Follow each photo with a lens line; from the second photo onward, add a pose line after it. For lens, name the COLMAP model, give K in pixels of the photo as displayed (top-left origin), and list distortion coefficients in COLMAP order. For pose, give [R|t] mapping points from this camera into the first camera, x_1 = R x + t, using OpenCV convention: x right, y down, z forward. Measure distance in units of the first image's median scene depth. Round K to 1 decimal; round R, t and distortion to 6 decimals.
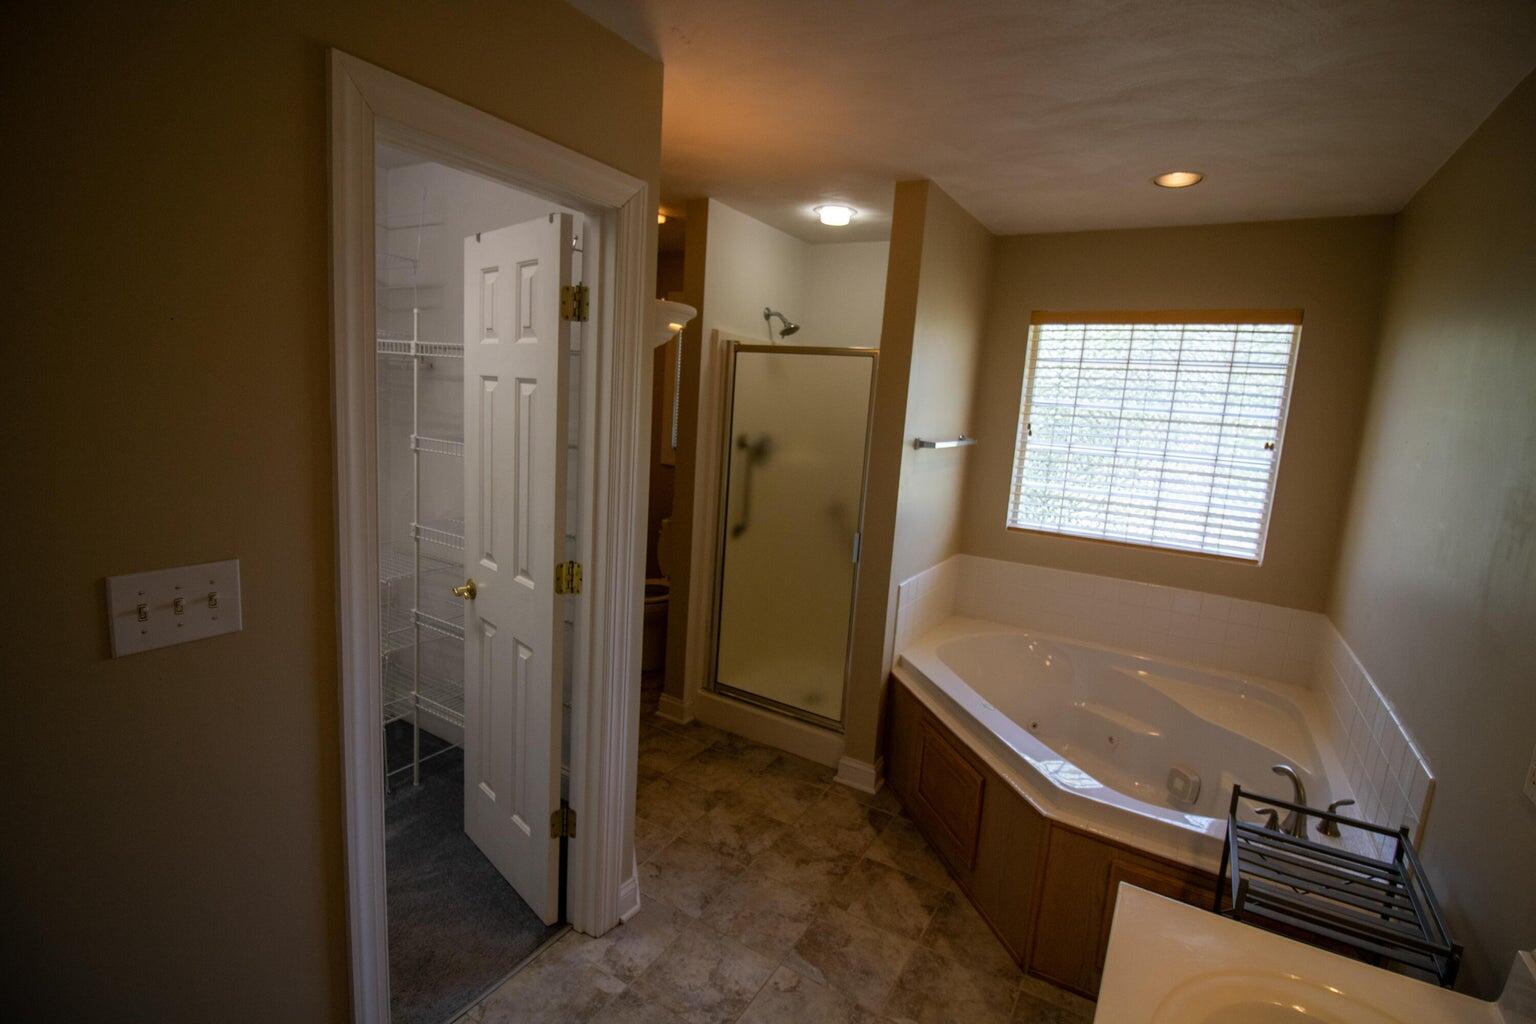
lens RADIAL K [[721.1, 0, 769.9], [0, 721.1, 510.3], [0, 0, 1]] dist [-0.000355, -0.001090]
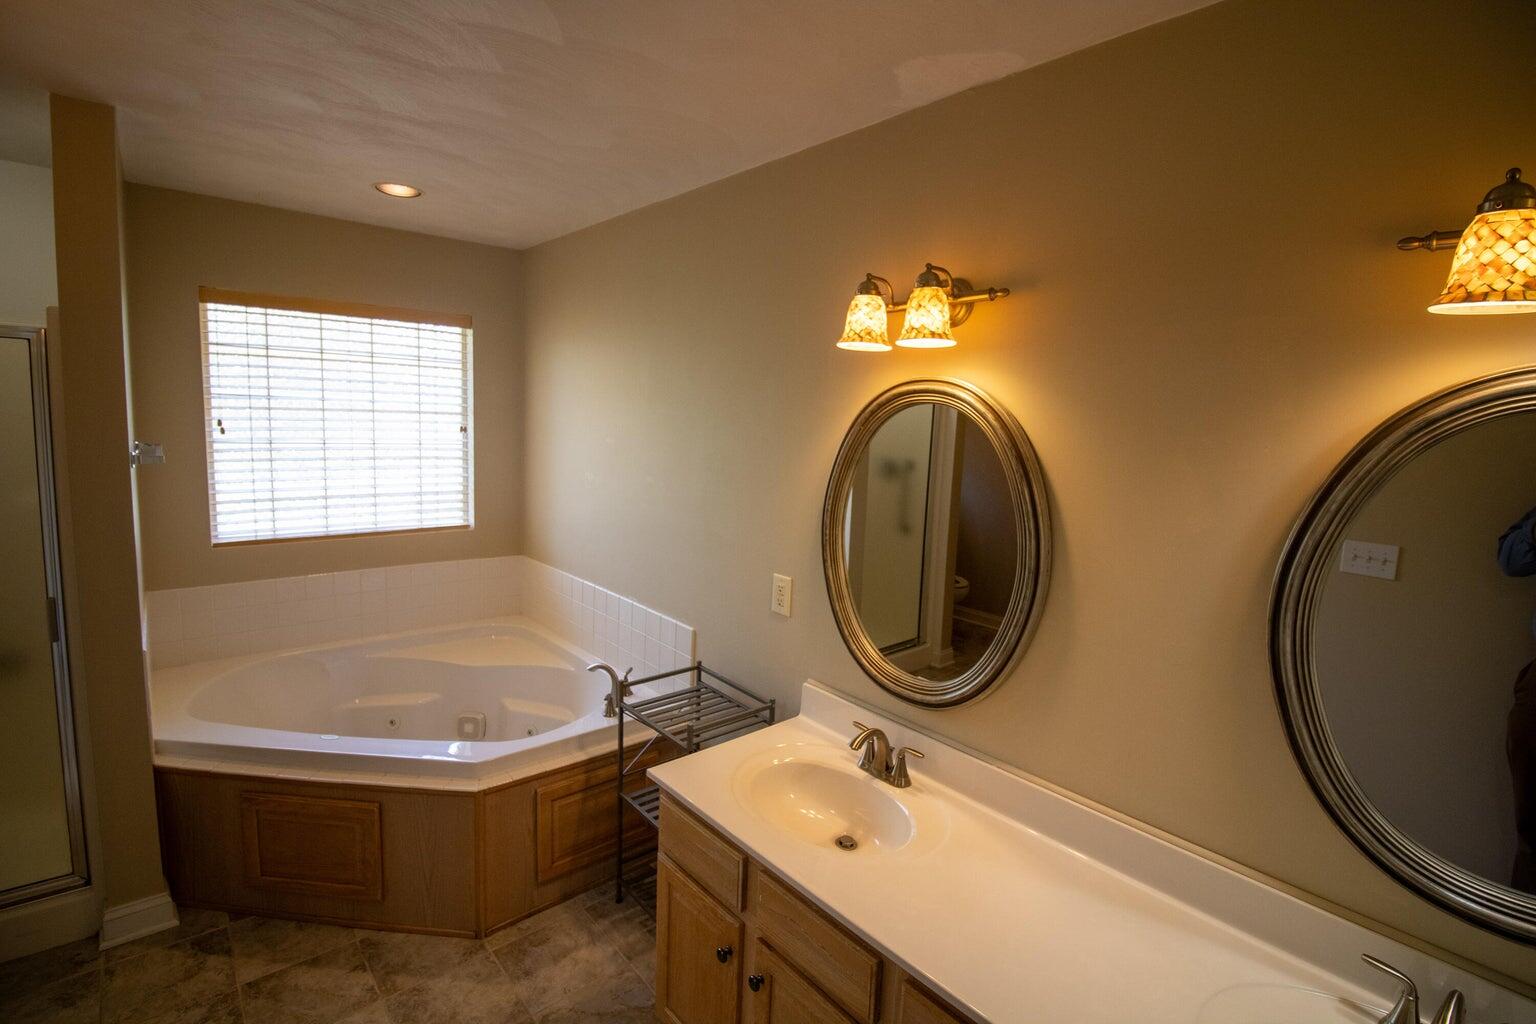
lens RADIAL K [[727.9, 0, 768.7], [0, 727.9, 509.5], [0, 0, 1]] dist [-0.013816, -0.000984]
pose [[0.312795, -0.171598, 0.934192, -0.294623], [0.128714, 0.982130, 0.137306, -0.058261], [-0.941059, 0.077295, 0.329292, 0.137527]]
